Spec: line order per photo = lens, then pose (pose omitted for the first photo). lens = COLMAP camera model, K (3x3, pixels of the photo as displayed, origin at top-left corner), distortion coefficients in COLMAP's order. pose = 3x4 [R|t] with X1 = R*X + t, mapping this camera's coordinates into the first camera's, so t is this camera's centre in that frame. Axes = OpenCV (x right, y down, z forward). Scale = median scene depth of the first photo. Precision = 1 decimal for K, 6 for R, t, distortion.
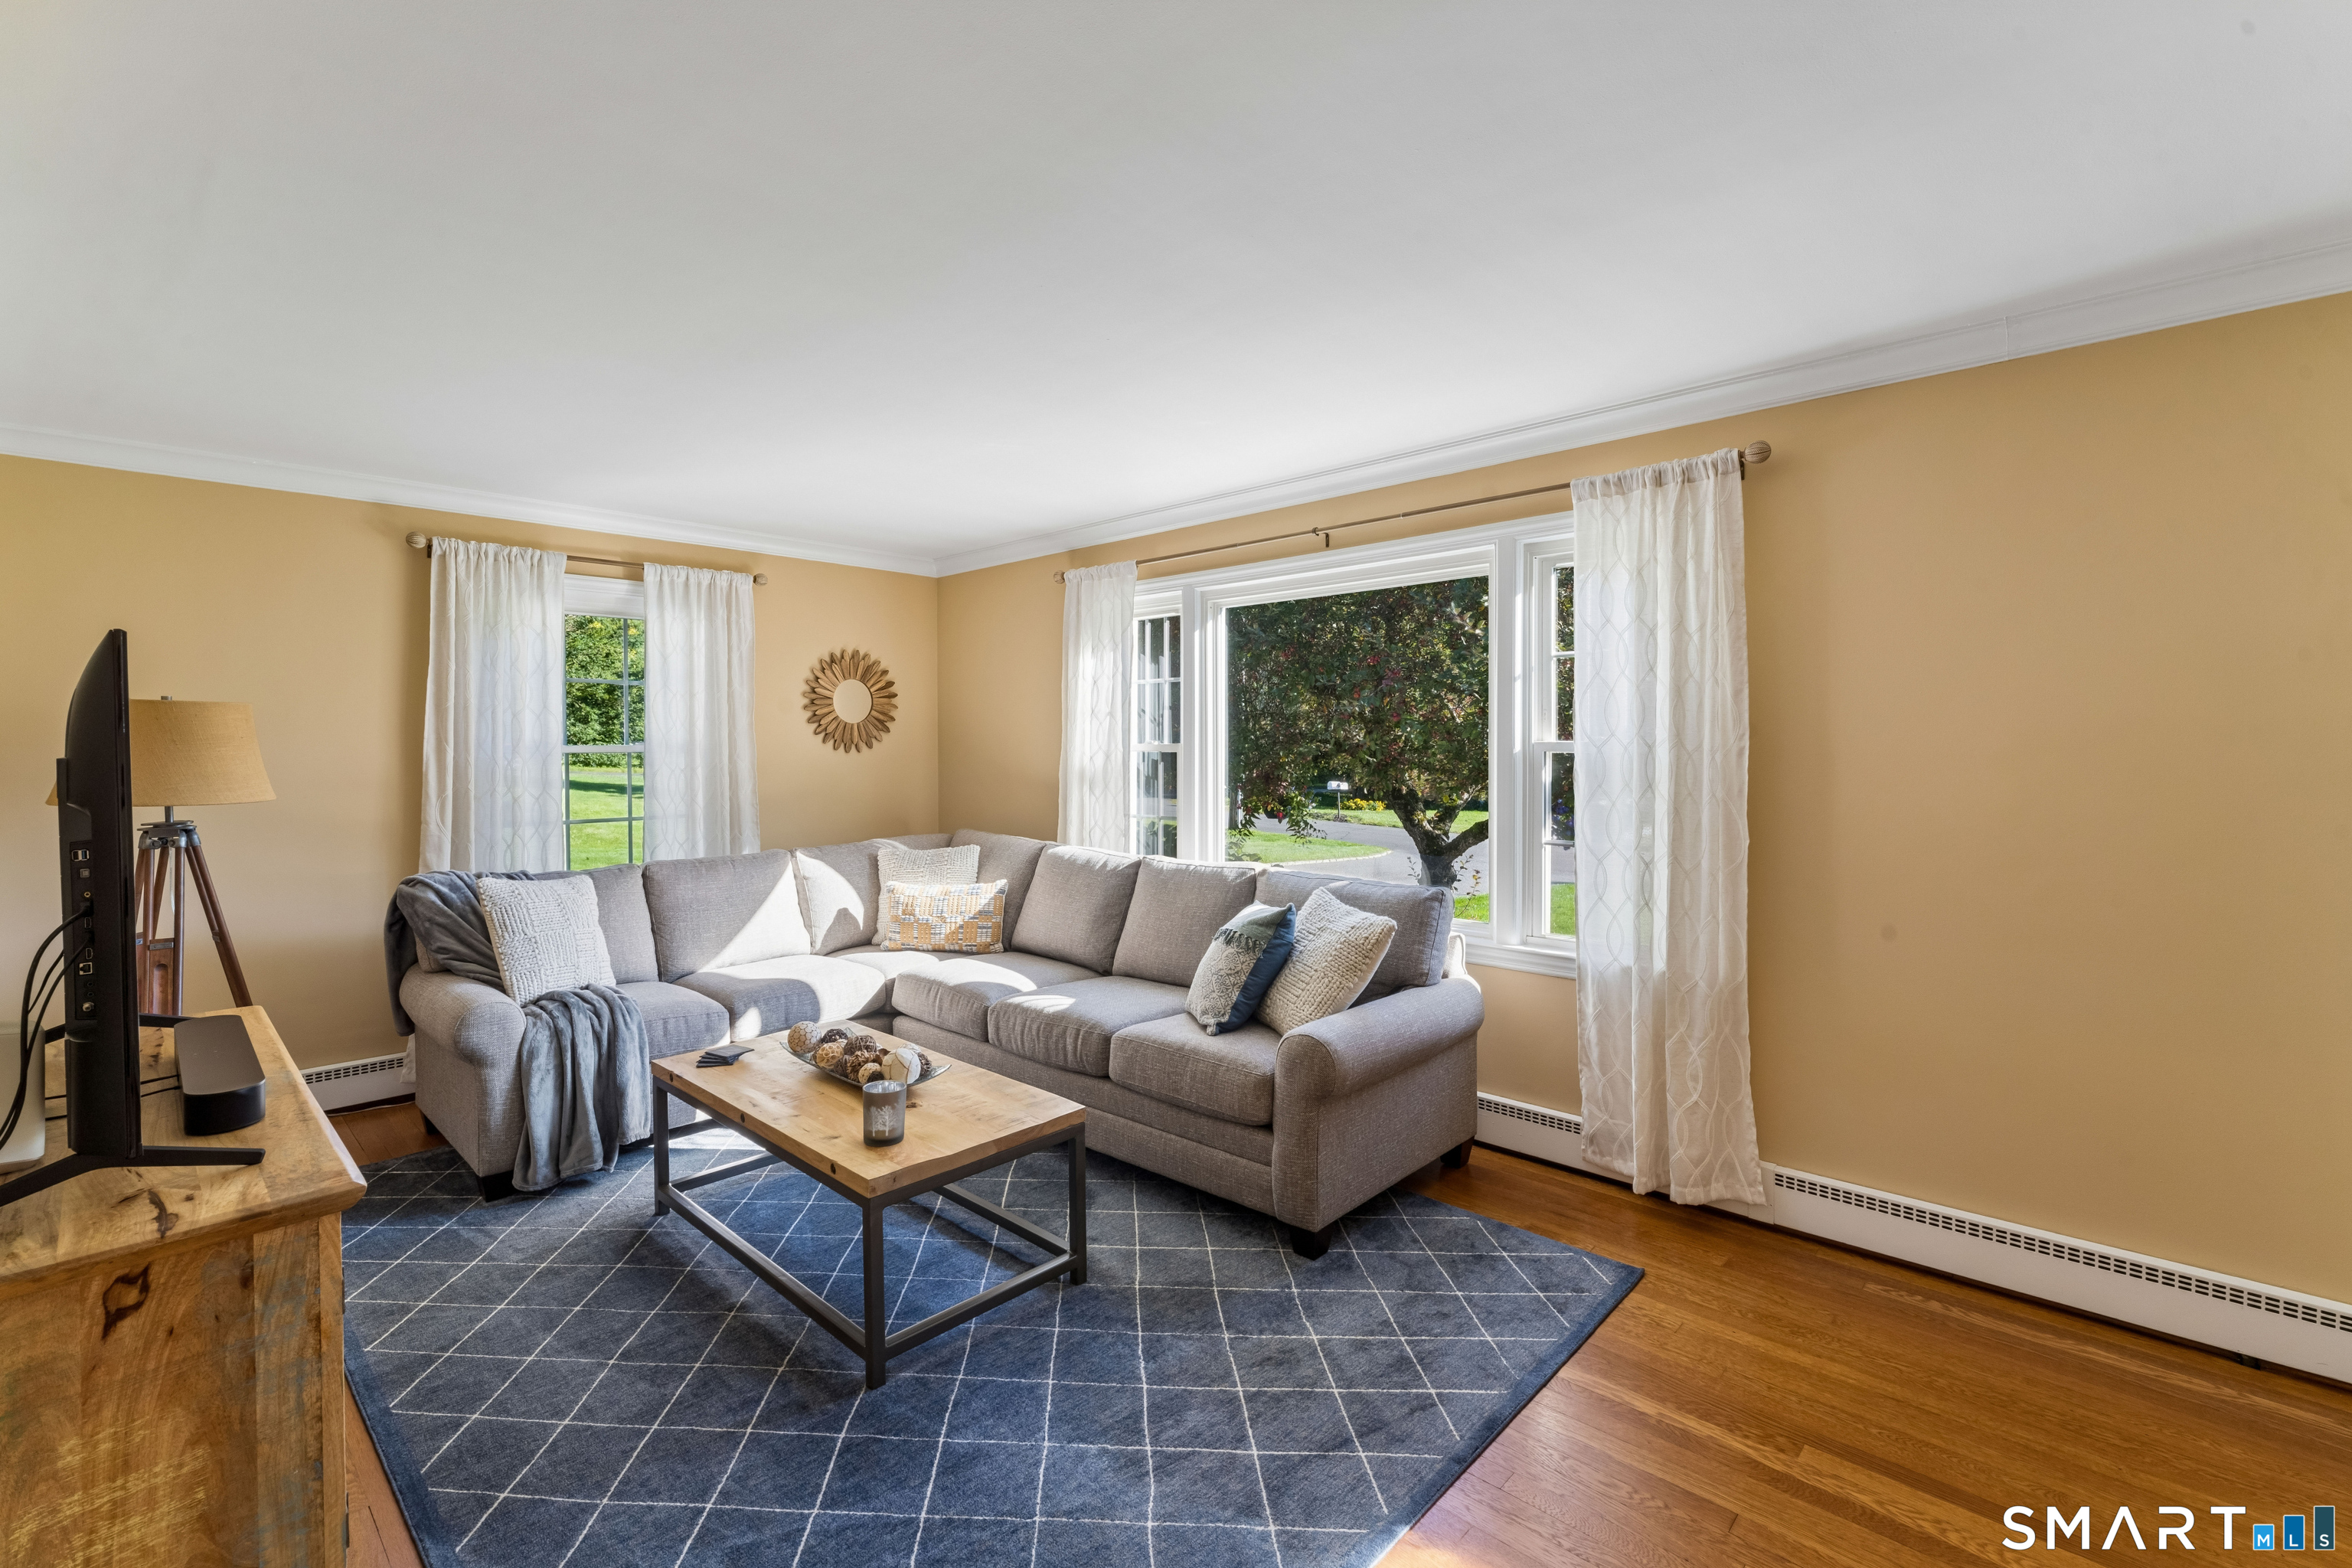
lens RADIAL K [[1016.1, 0, 1156.6], [0, 1016.1, 772.6], [0, 0, 1]] dist [0.006834, 0.002188]
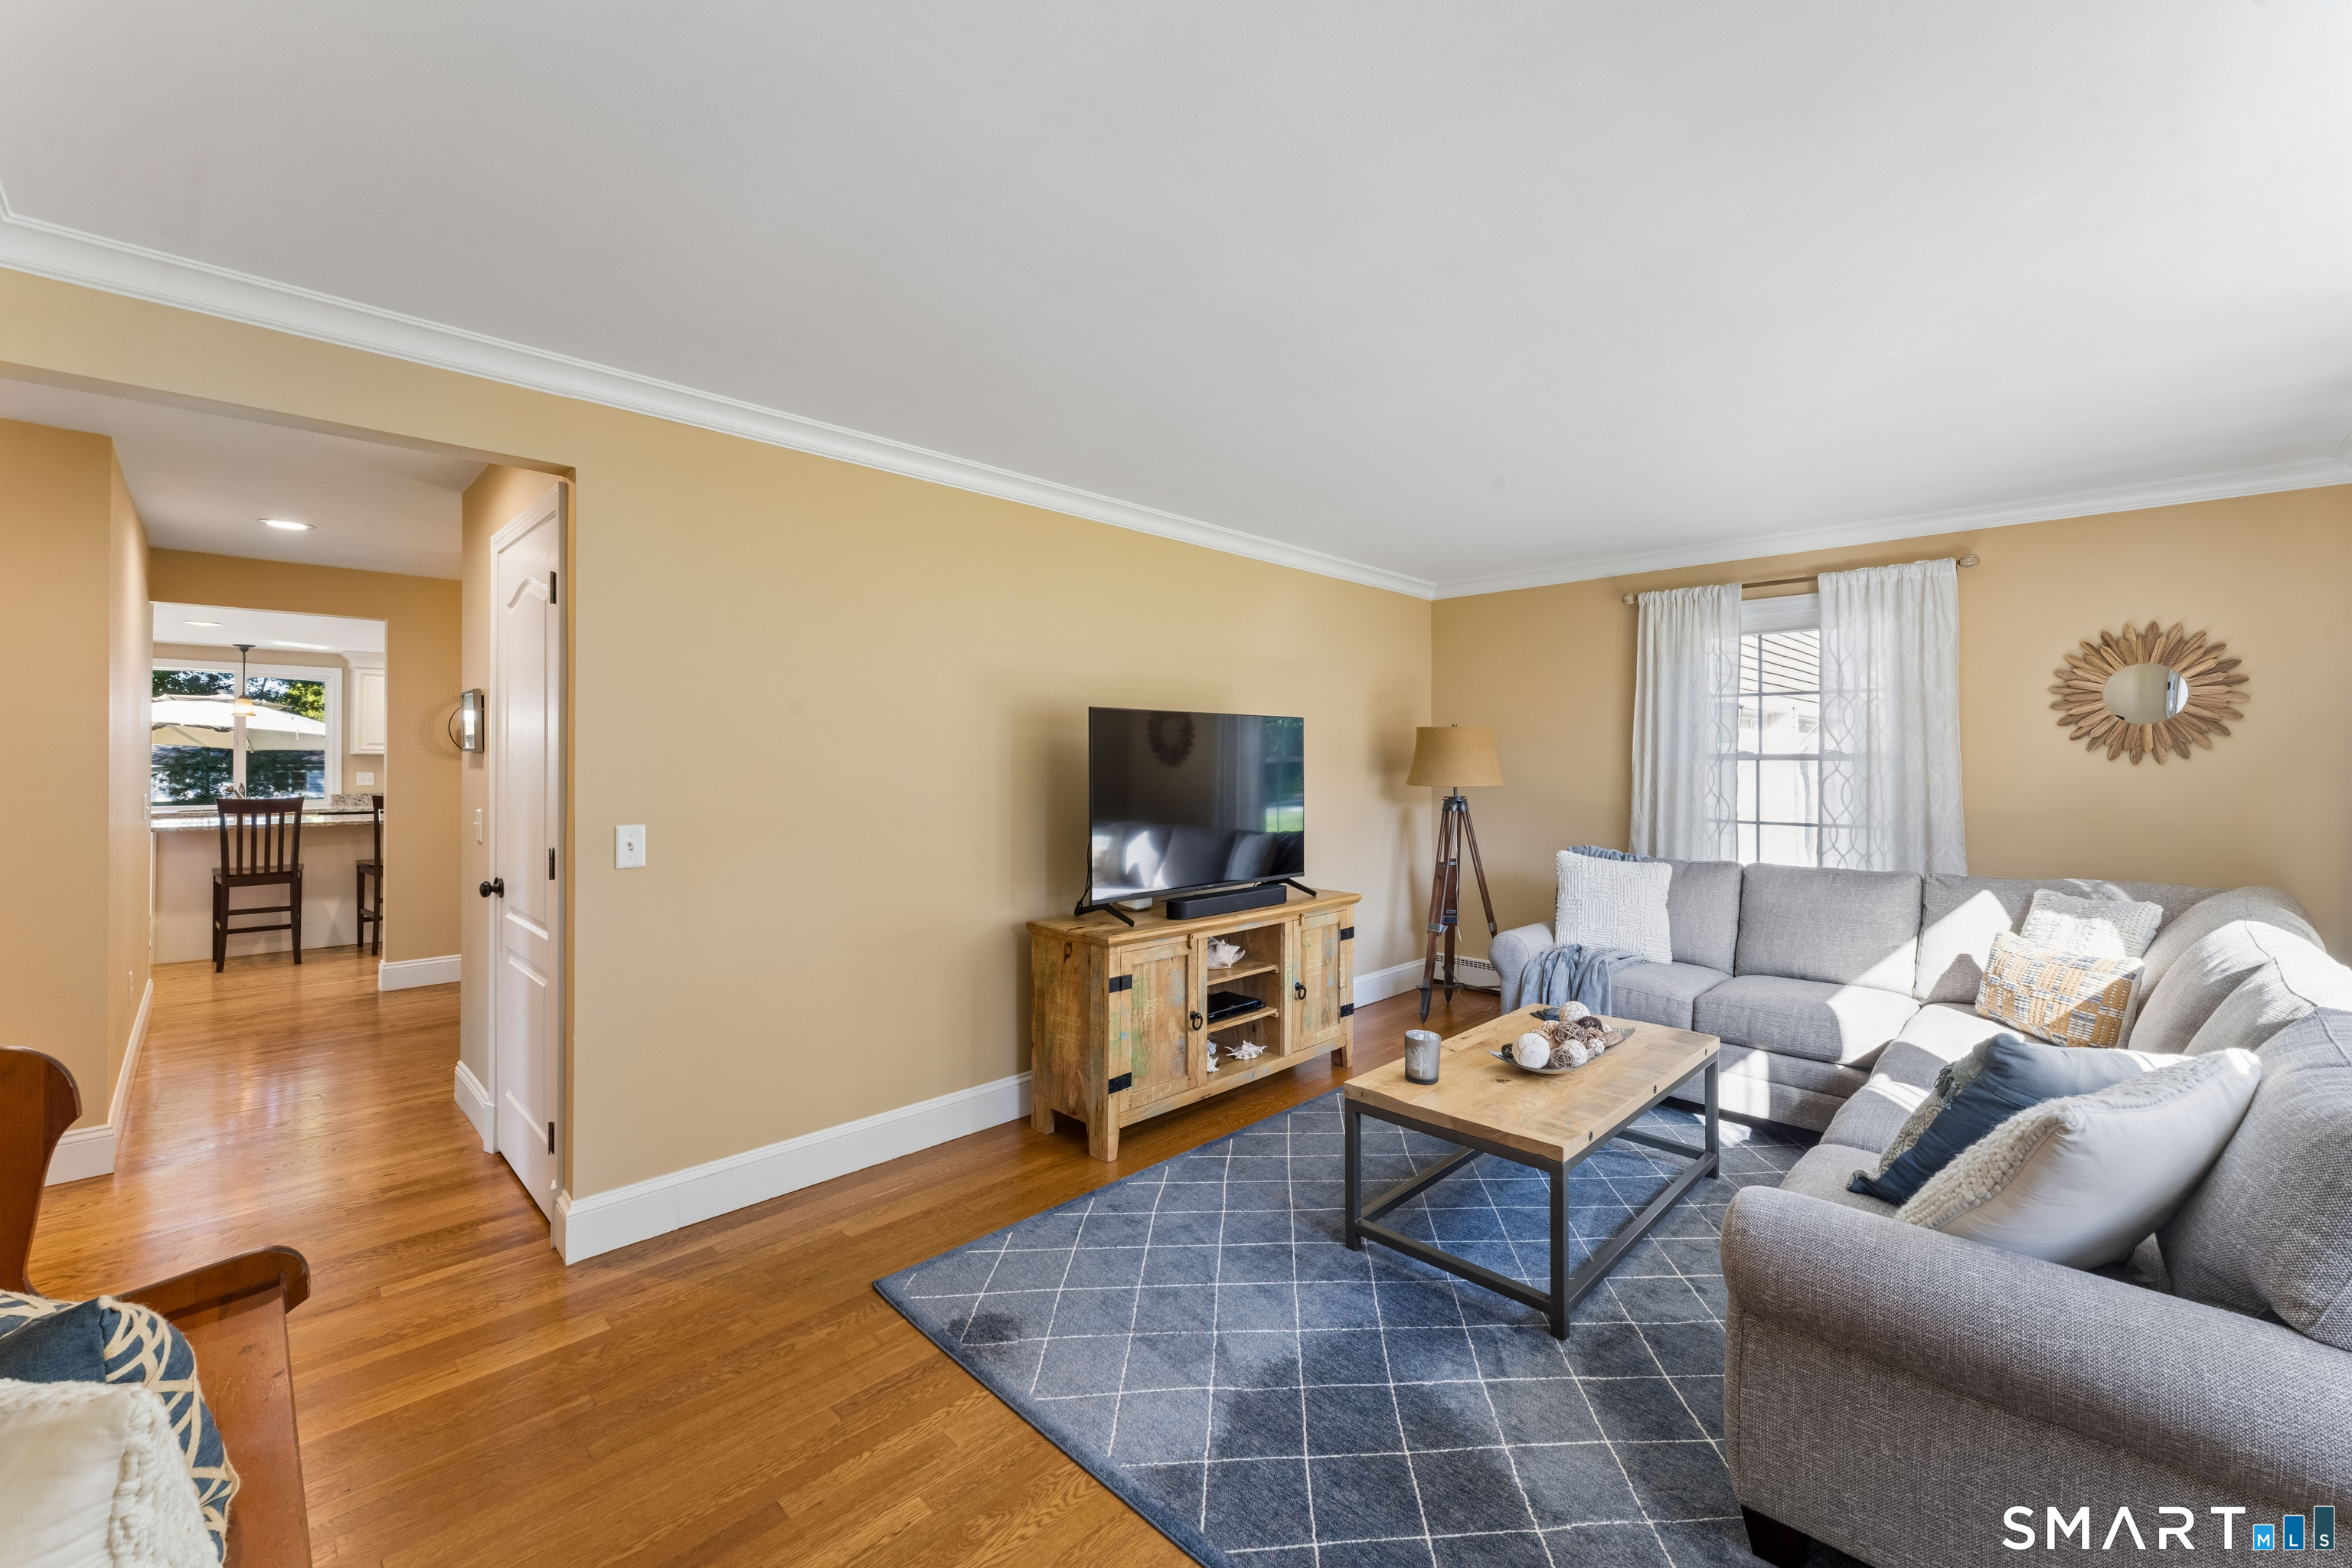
lens RADIAL K [[937.4, 0, 1166.1], [0, 937.4, 749.8], [0, 0, 1]] dist [-0.013874, 0.001090]
pose [[-0.007755, 0.001864, -0.999968, 0.443500], [-0.026300, 0.999652, 0.002067, -0.014887], [0.999624, 0.026315, -0.007704, 0.359848]]
